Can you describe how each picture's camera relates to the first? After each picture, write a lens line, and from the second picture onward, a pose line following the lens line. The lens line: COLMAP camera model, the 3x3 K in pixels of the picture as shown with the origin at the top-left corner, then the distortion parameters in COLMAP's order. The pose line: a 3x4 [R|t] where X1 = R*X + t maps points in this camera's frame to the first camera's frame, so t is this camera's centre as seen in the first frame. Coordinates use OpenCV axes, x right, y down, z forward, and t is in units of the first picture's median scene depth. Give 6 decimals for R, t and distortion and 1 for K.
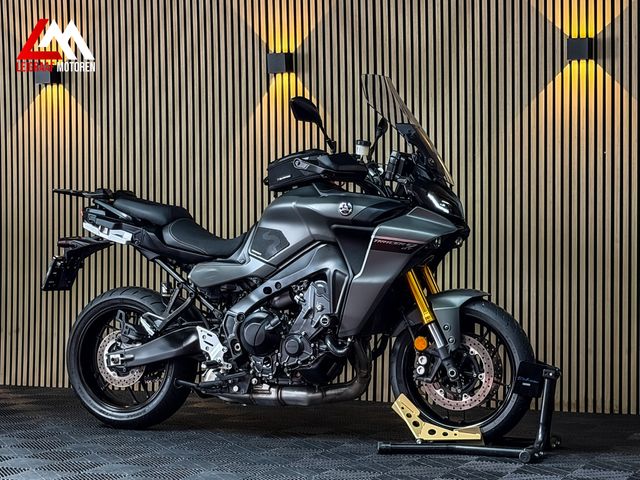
lens RADIAL K [[1398.1, 0, 325.0], [0, 1398.1, 235.6], [0, 0, 1]] dist [0.119276, 0.000000]
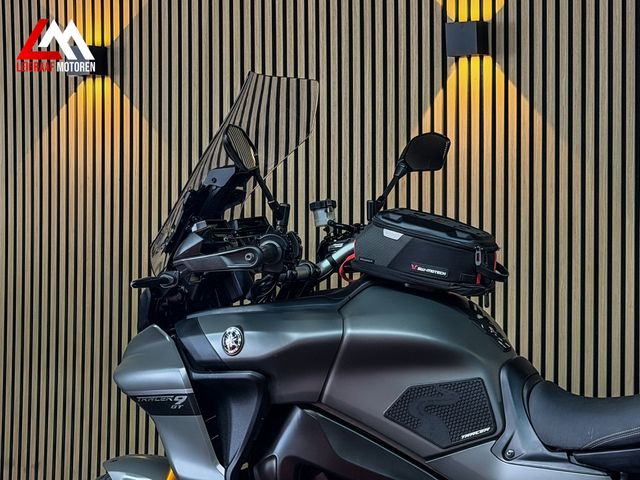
lens RADIAL K [[1418.5, 0, 327.1], [0, 1418.5, 226.6], [0, 0, 1]] dist [0.164559, 0.000000]
pose [[0.997205, 0.005876, -0.074481, -0.057208], [-0.005876, 0.999983, 0.000224, -0.056076], [0.074481, 0.000215, 0.997222, 0.505237]]
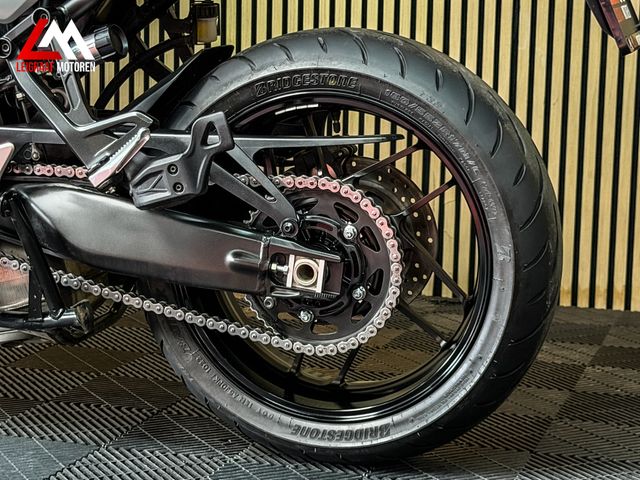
lens RADIAL K [[1418.5, 0, 323.9], [0, 1418.5, 244.2], [0, 0, 1]] dist [0.164559, 0.000000]
pose [[0.994998, 0.001762, 0.099882, 0.032907], [-0.016445, 0.989094, 0.146366, 0.038971], [-0.098535, -0.147277, 0.984175, 0.620590]]
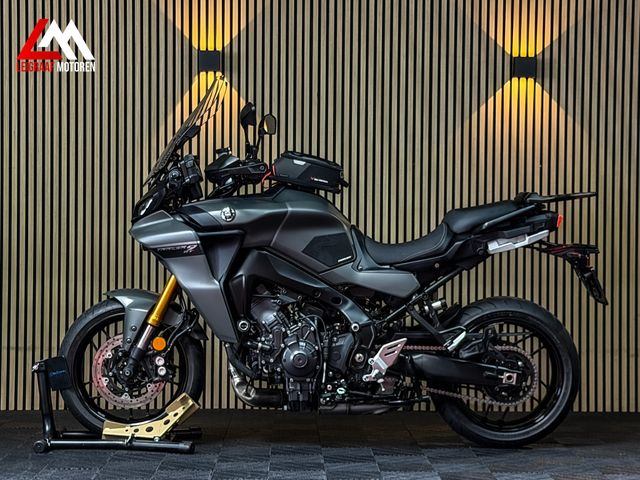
lens RADIAL K [[1398.1, 0, 317.4], [0, 1398.1, 242.9], [0, 0, 1]] dist [0.119276, 0.000000]
pose [[0.908761, 0.009830, 0.417202, -0.458122], [-0.009632, 0.999950, -0.002580, 0.004023], [-0.417206, -0.001674, 0.908810, 0.121250]]
